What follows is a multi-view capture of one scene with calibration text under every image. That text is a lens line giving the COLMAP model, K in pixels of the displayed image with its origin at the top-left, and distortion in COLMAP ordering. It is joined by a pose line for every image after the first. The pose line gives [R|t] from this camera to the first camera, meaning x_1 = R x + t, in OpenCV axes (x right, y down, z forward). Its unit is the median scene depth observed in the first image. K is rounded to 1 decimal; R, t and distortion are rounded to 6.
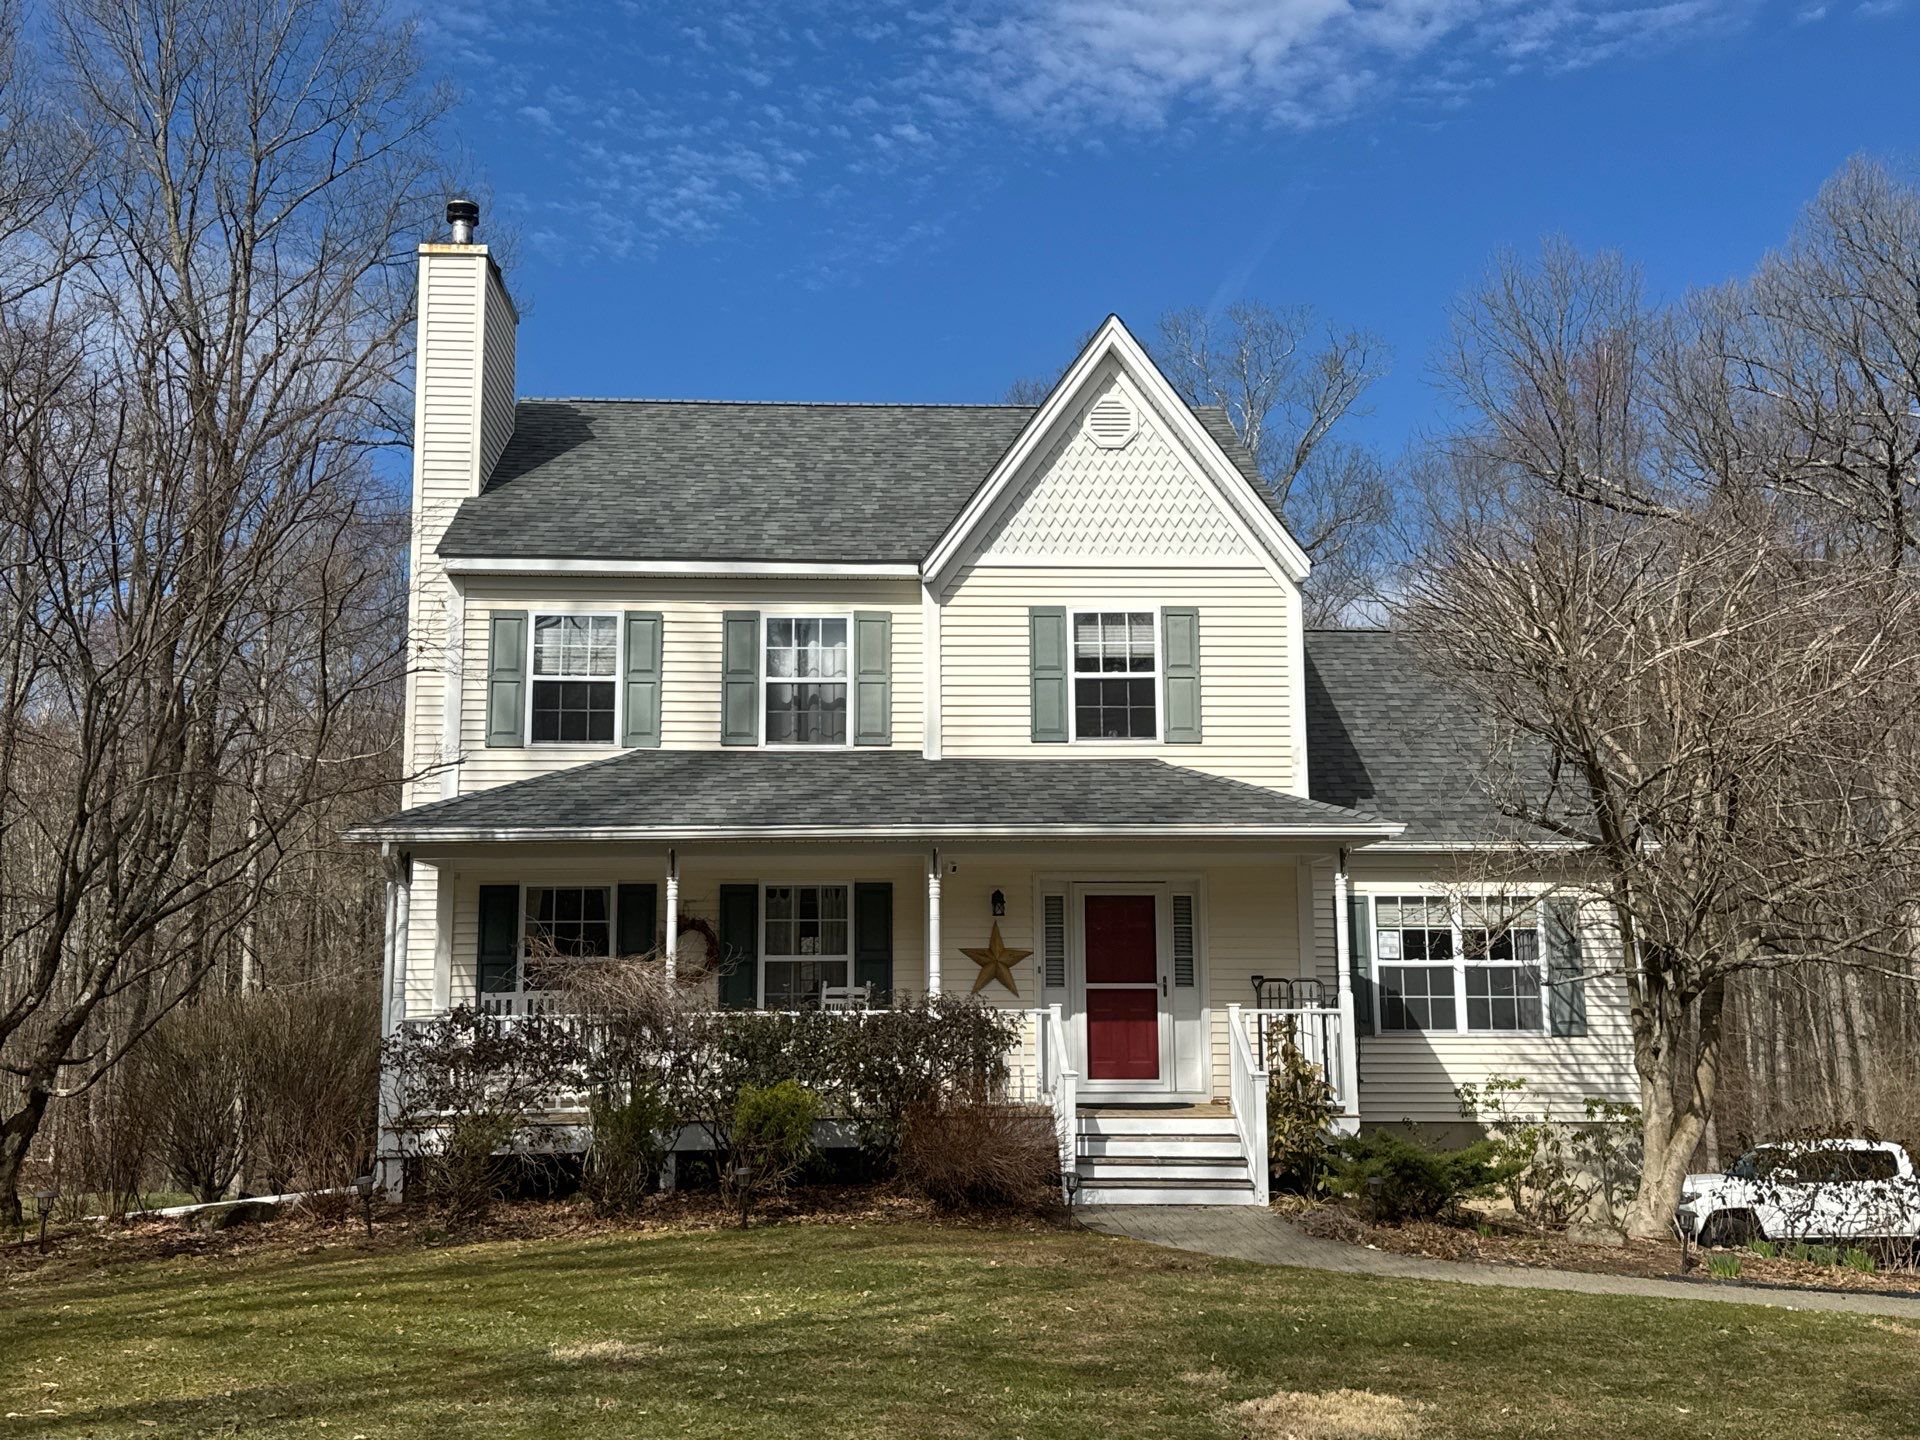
lens RADIAL K [[1999.5, 0, 947.0], [0, 1999.5, 725.9], [0, 0, 1]] dist [0.150339, -0.272507]
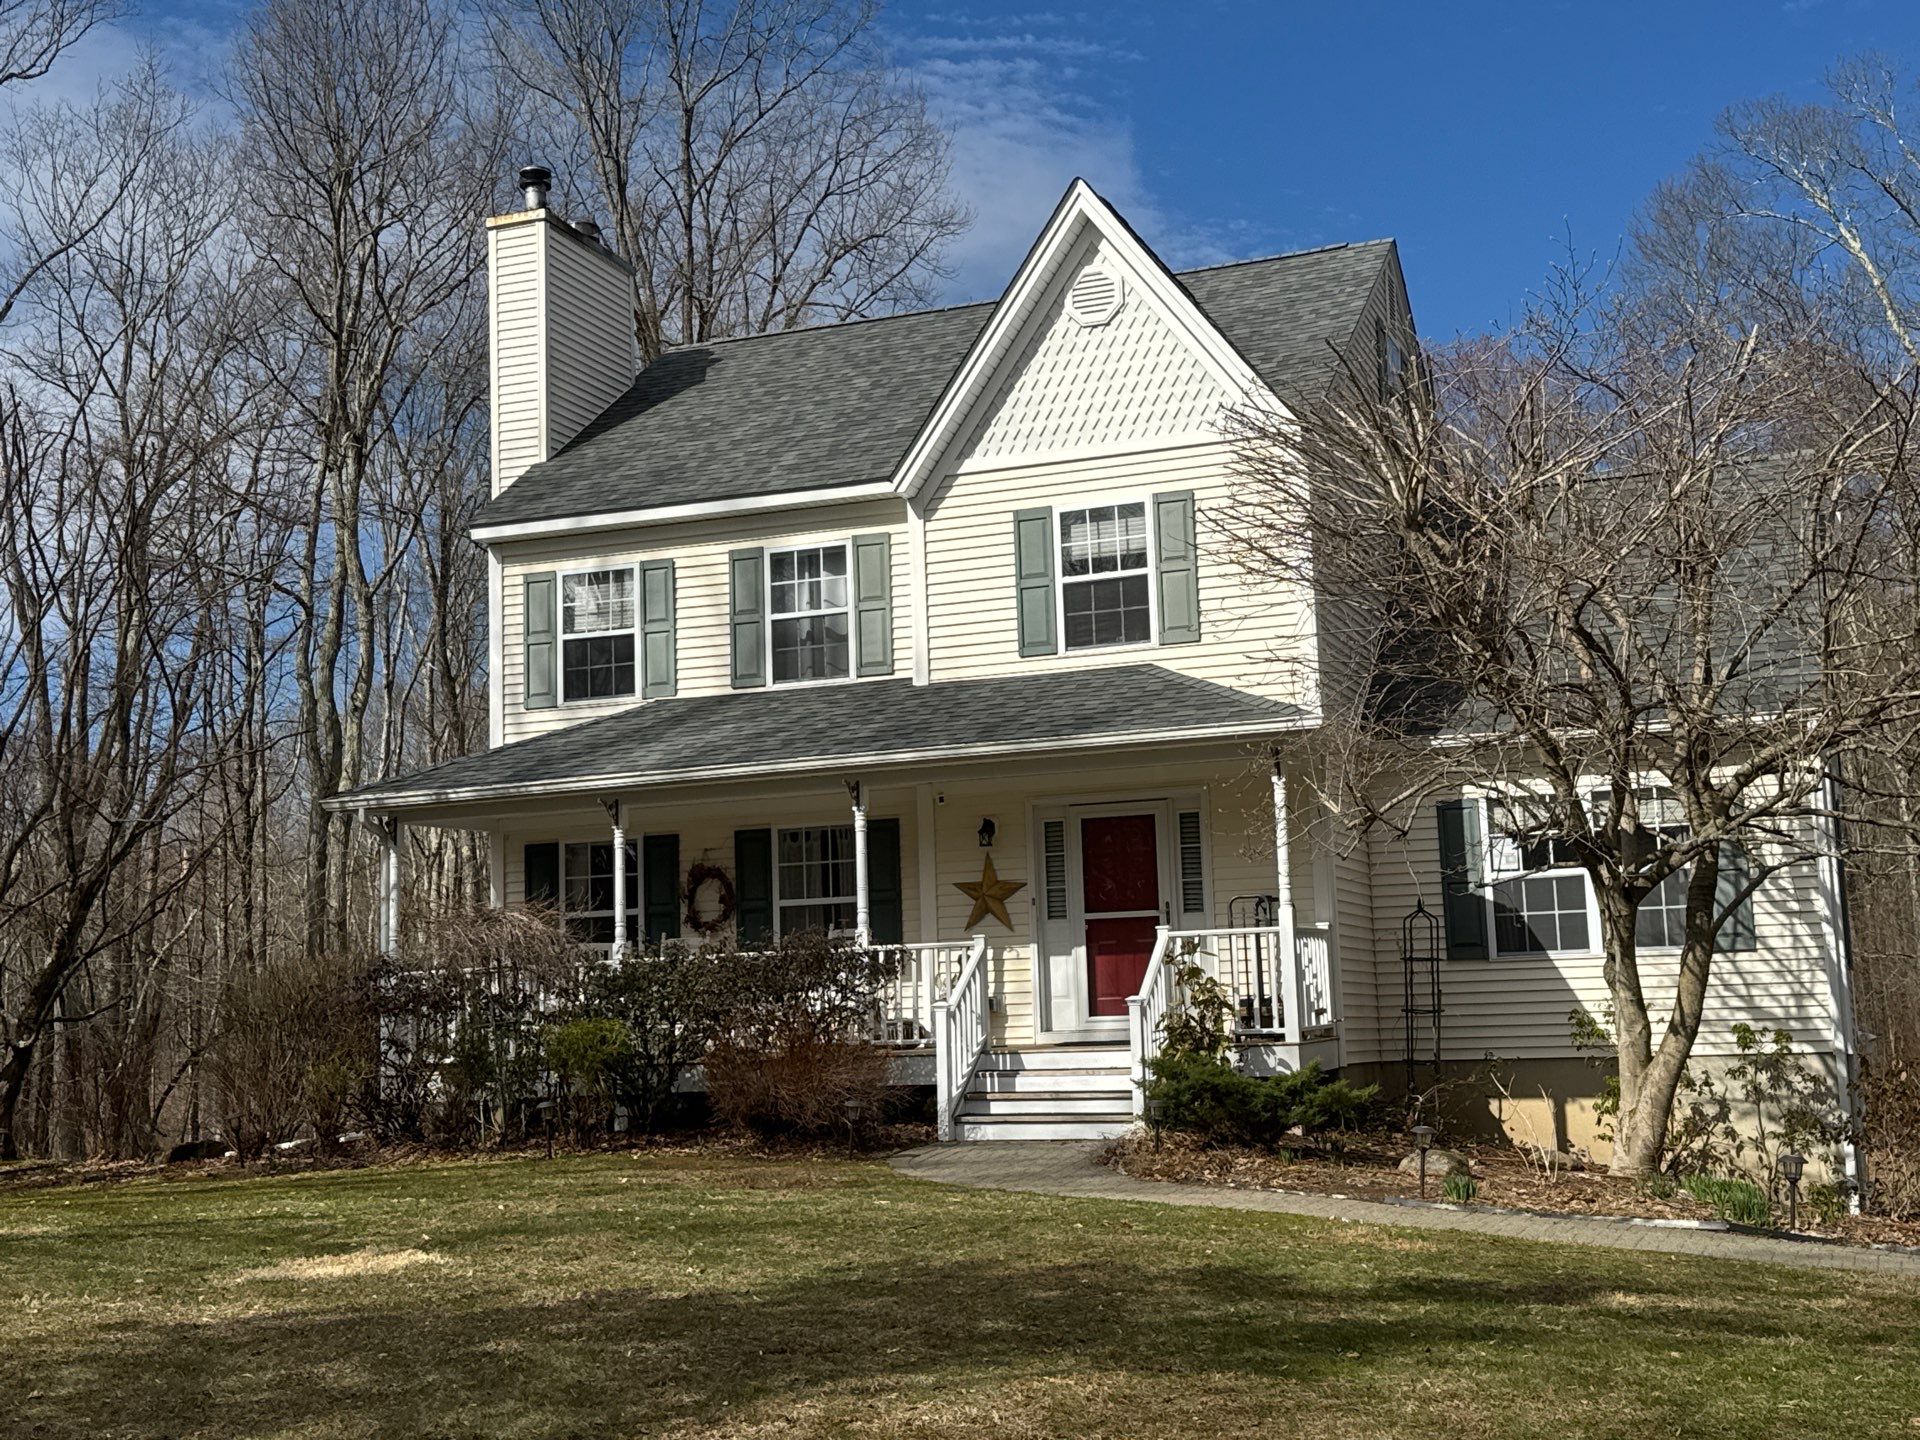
lens RADIAL K [[2391.1, 0, 918.1], [0, 2391.1, 723.6], [0, 0, 1]] dist [0.118666, -0.045462]
pose [[0.912855, -0.077641, -0.400834, 0.435147], [0.088573, 0.996031, 0.008786, 0.024325], [0.398560, -0.043523, 0.916109, -0.033240]]
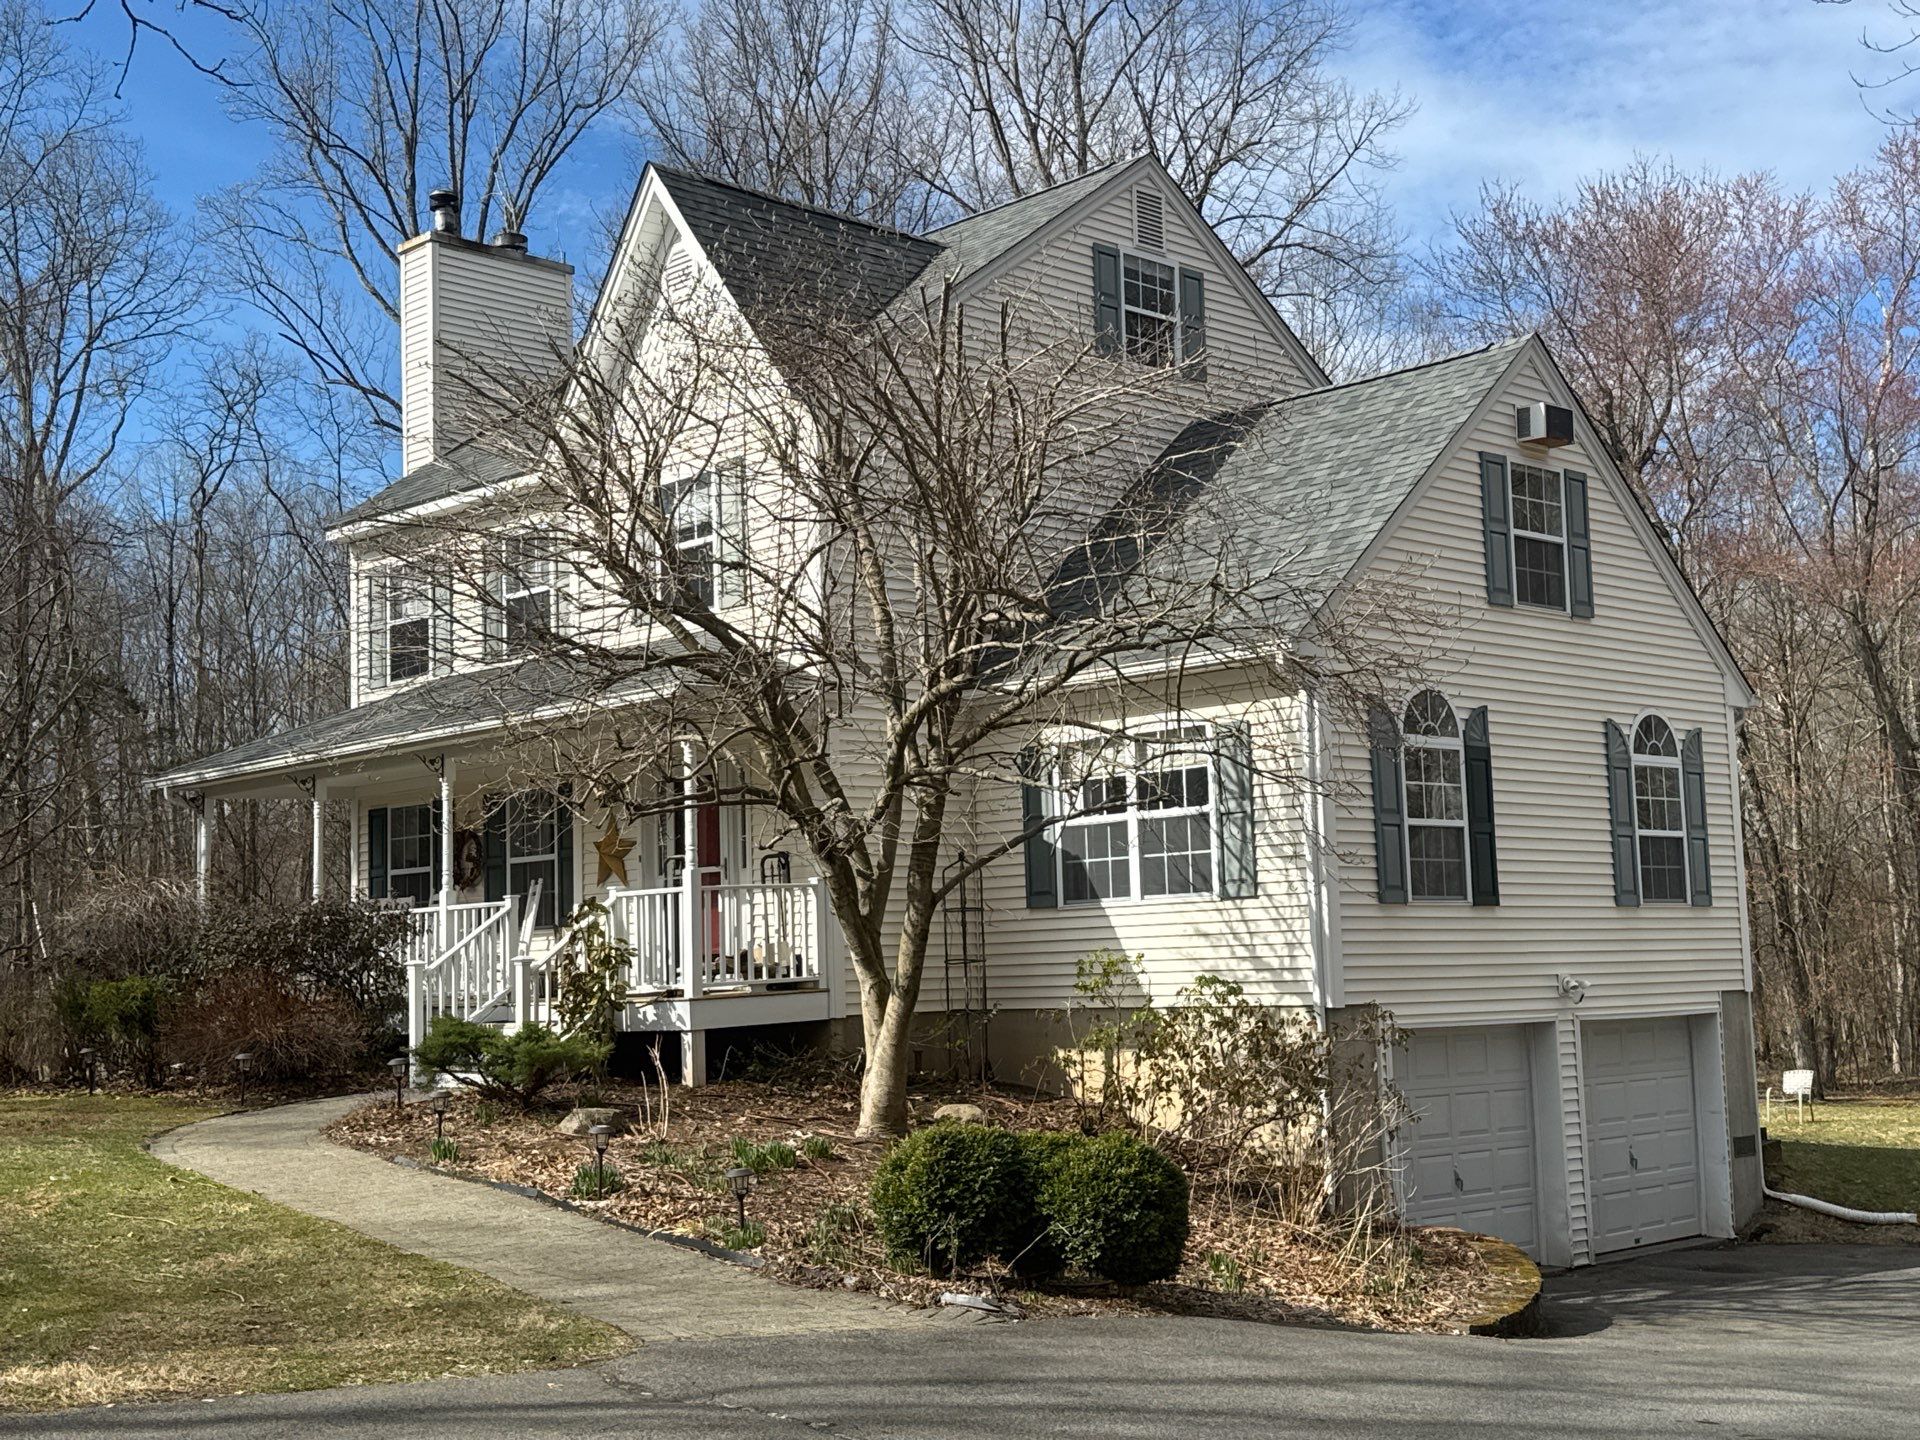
lens RADIAL K [[2391.1, 0, 918.1], [0, 2391.1, 723.6], [0, 0, 1]] dist [0.118666, -0.045462]
pose [[0.654200, -0.093166, -0.750561, 0.993639], [0.142108, 0.989851, 0.000995, 0.072077], [0.742851, -0.107311, 0.660800, 0.321996]]
